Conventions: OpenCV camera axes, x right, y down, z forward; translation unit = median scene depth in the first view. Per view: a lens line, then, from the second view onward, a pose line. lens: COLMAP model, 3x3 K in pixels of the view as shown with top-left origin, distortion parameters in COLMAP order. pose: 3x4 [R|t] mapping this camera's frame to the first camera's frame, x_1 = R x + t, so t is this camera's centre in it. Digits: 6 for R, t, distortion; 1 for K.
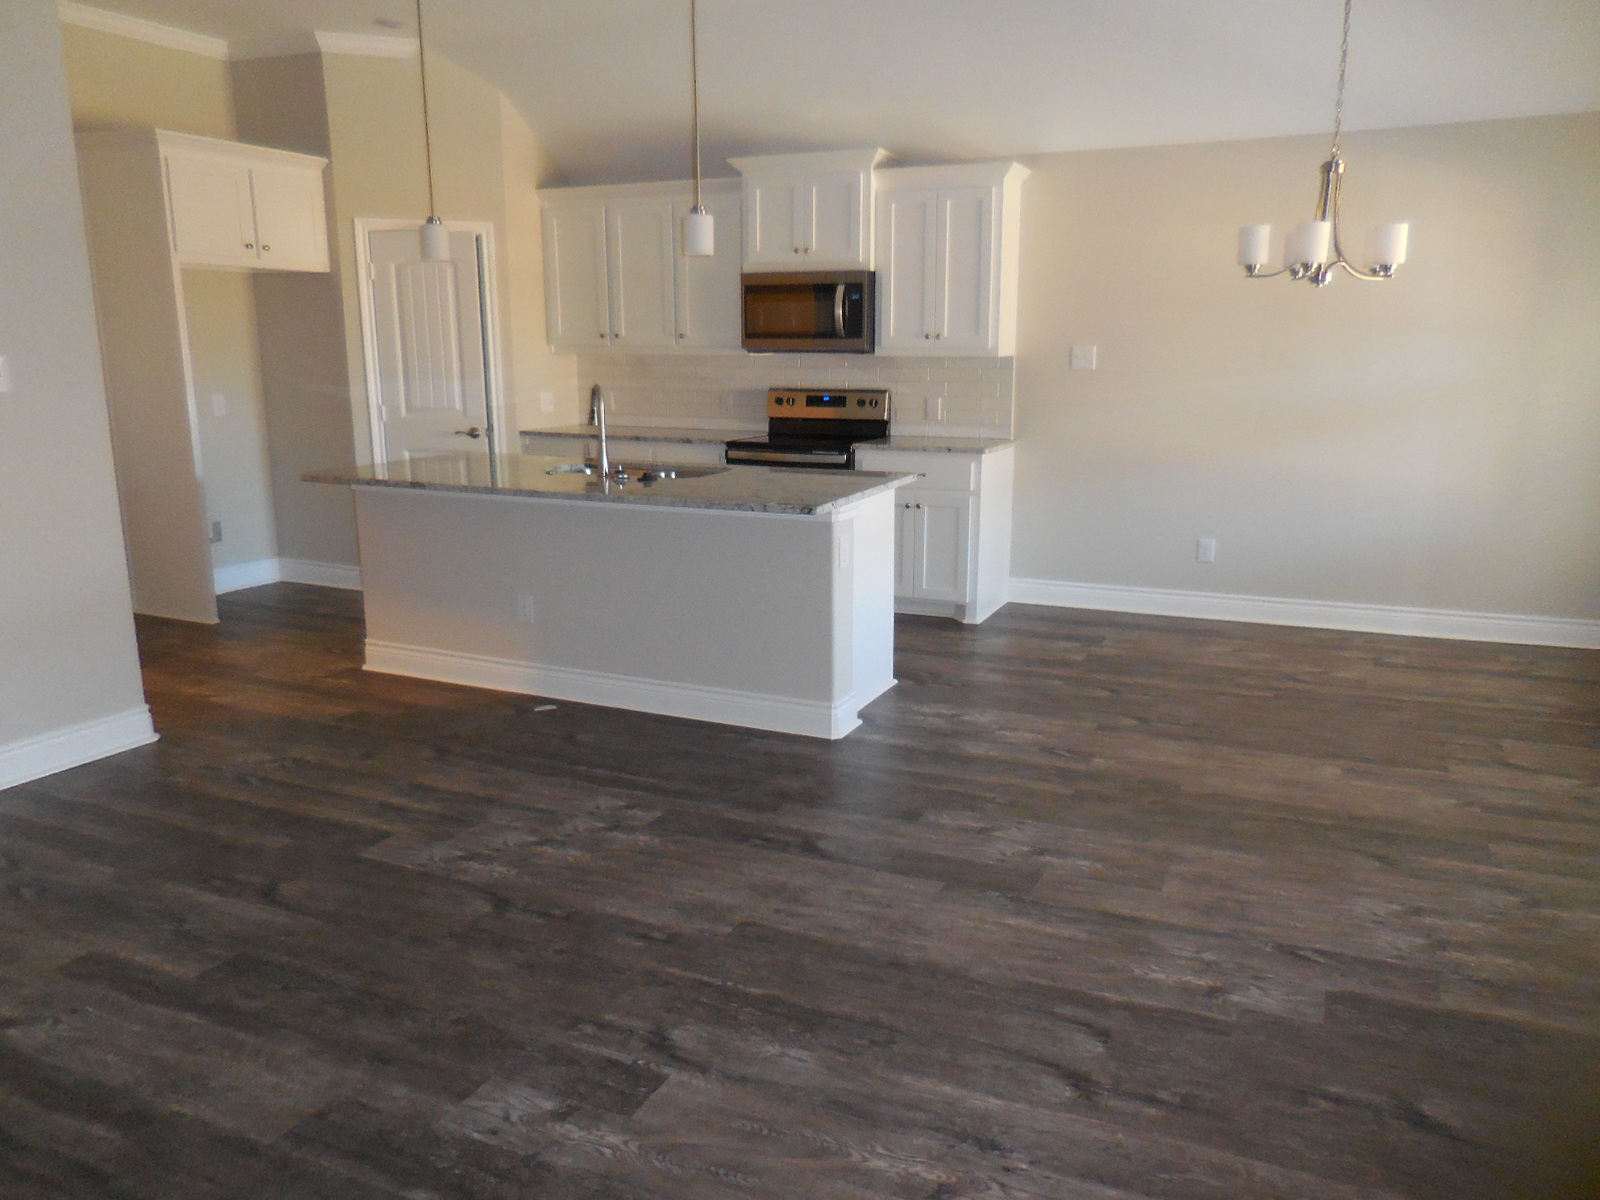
lens RADIAL K [[1209.6, 0, 800.0], [0, 1209.6, 600.0], [0, 0, 1]] dist [-0.001854, -0.003841]
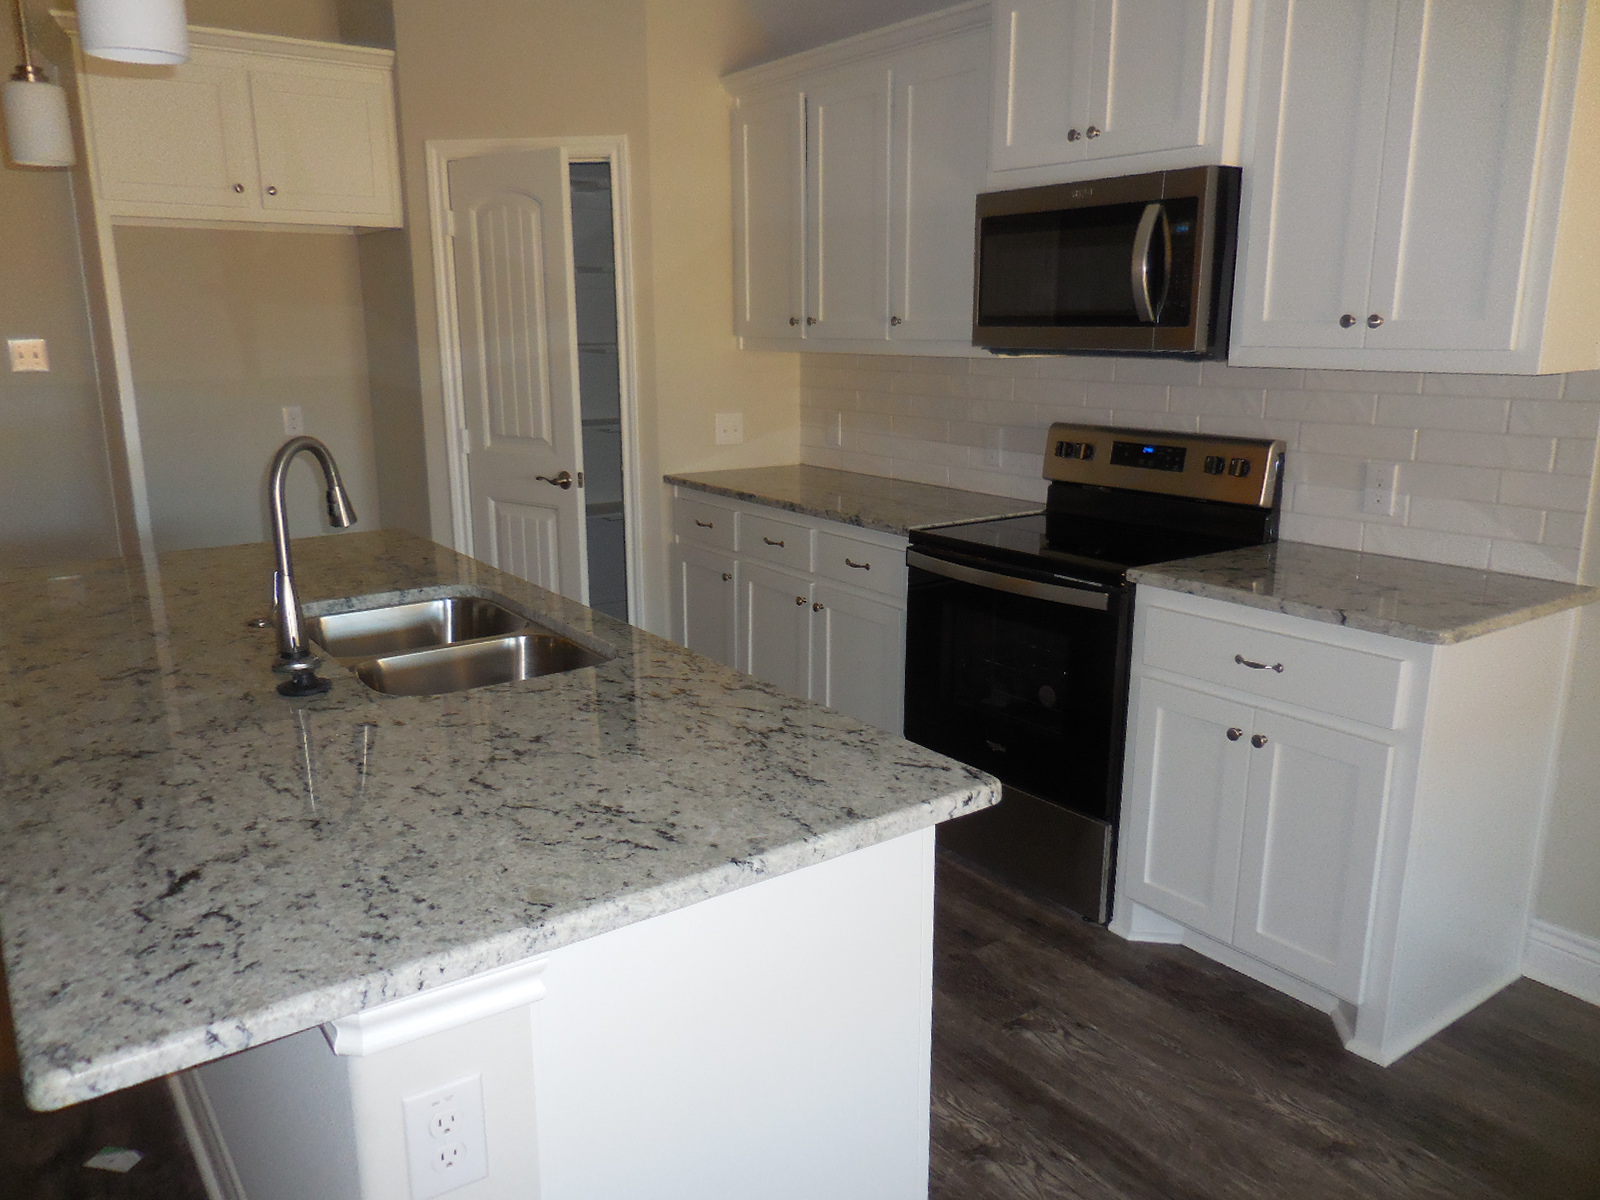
lens RADIAL K [[1209.6, 0, 800.0], [0, 1209.6, 600.0], [0, 0, 1]] dist [-0.001854, -0.003841]
pose [[0.866970, 0.109194, -0.486251, 0.145058], [-0.103615, 0.993874, 0.038445, -0.114929], [0.487471, 0.017052, 0.872973, 0.528265]]
